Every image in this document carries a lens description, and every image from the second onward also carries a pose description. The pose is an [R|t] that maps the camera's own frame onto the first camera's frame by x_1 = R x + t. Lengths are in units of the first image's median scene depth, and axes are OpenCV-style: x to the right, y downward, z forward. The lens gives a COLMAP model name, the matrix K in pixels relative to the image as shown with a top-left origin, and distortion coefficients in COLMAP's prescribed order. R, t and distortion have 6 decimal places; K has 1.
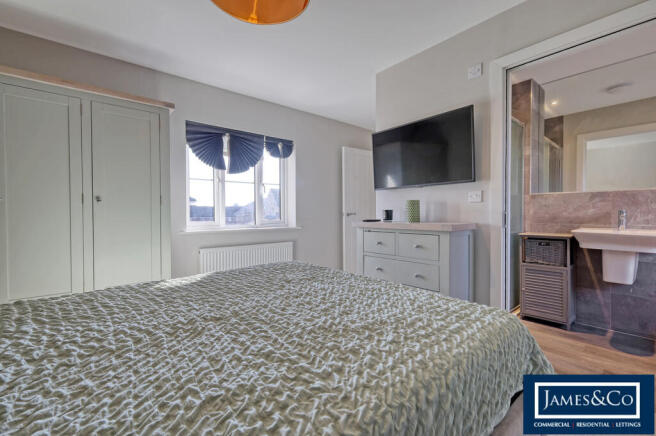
lens RADIAL K [[286.7, 0, 327.7], [0, 286.7, 217.6], [0, 0, 1]] dist [0.000075, 0.000918]
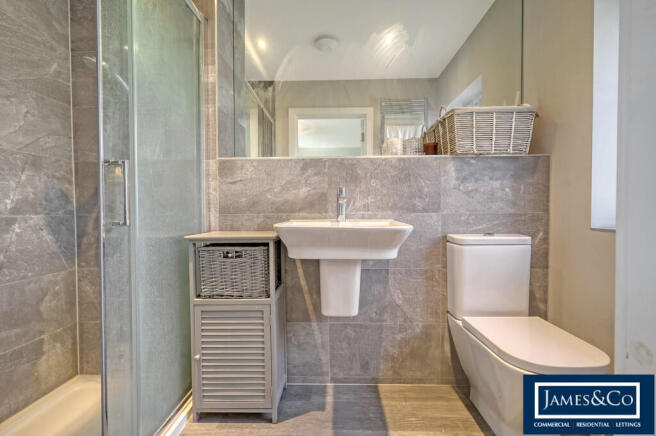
lens RADIAL K [[286.7, 0, 329.7], [0, 286.7, 217.5], [0, 0, 1]] dist [0.000075, 0.000918]
pose [[0.665649, -0.014633, 0.746121, 0.529212], [0.014735, 0.999871, 0.006464, 0.029664], [-0.746119, 0.006691, 0.665779, 0.585219]]
